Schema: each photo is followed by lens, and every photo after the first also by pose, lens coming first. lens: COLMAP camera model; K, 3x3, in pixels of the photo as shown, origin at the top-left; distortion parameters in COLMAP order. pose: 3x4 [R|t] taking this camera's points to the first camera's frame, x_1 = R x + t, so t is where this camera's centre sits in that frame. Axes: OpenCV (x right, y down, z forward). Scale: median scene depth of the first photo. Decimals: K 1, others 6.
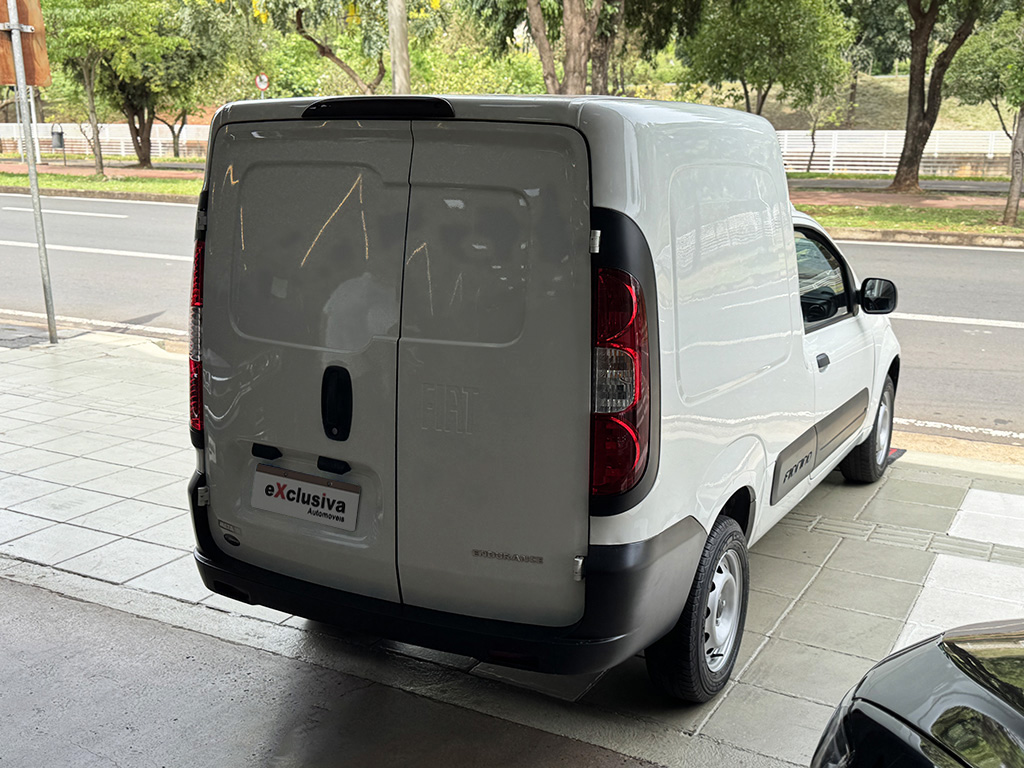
lens RADIAL K [[1122.1, 0, 518.9], [0, 1122.1, 381.7], [0, 0, 1]] dist [0.202518, -0.484362]
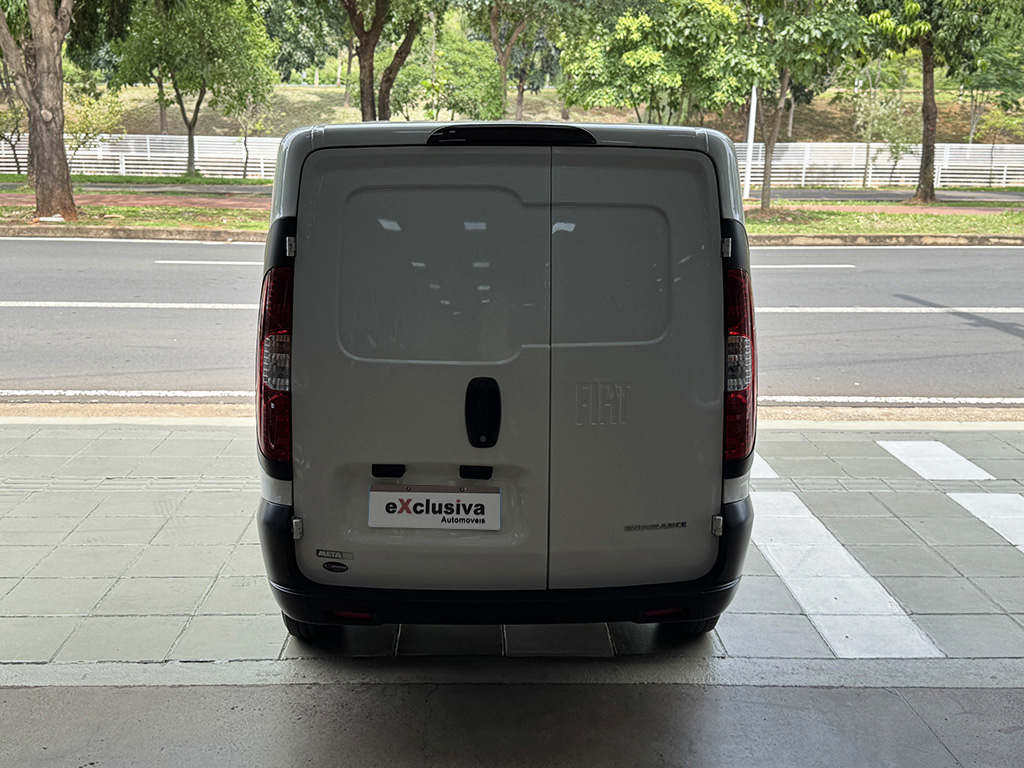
lens RADIAL K [[1122.1, 0, 518.9], [0, 1122.1, 381.7], [0, 0, 1]] dist [0.202518, -0.484362]
pose [[0.860671, -0.103063, 0.498621, -0.611040], [0.105034, 0.994174, 0.024193, -0.028708], [-0.498210, 0.031550, 0.866482, 0.061199]]
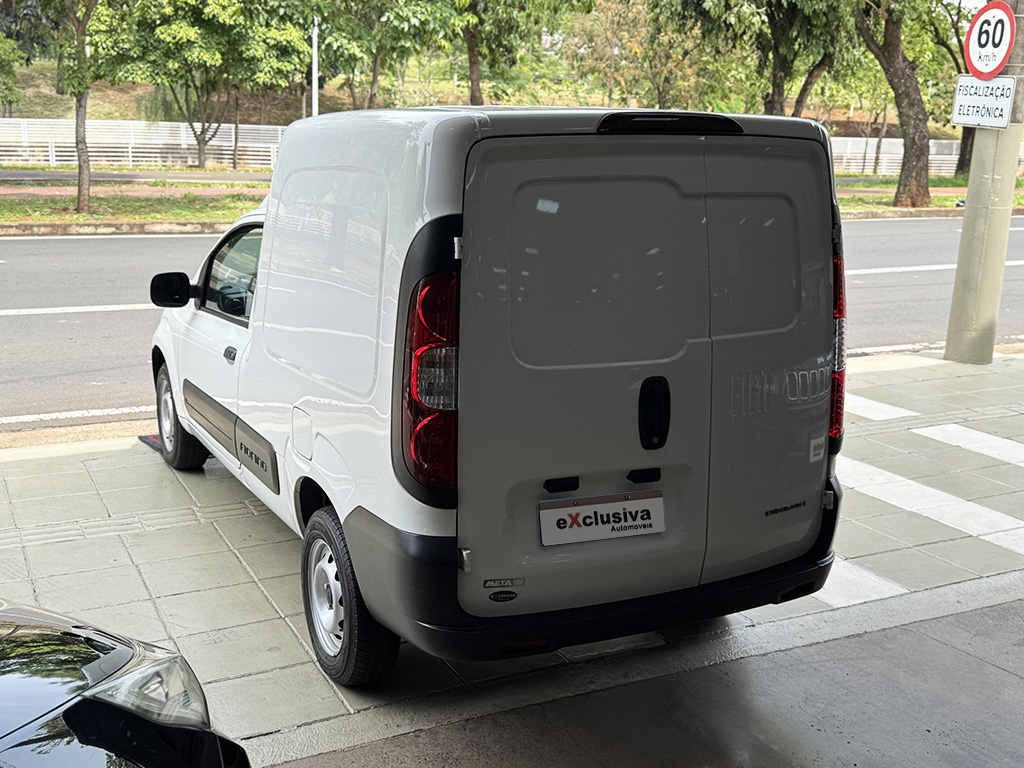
lens RADIAL K [[1122.1, 0, 518.9], [0, 1122.1, 381.7], [0, 0, 1]] dist [0.202518, -0.484362]
pose [[0.573365, -0.169630, 0.801547, -0.971478], [0.158541, 0.982812, 0.094583, -0.115571], [-0.803814, 0.072848, 0.590403, 0.460451]]
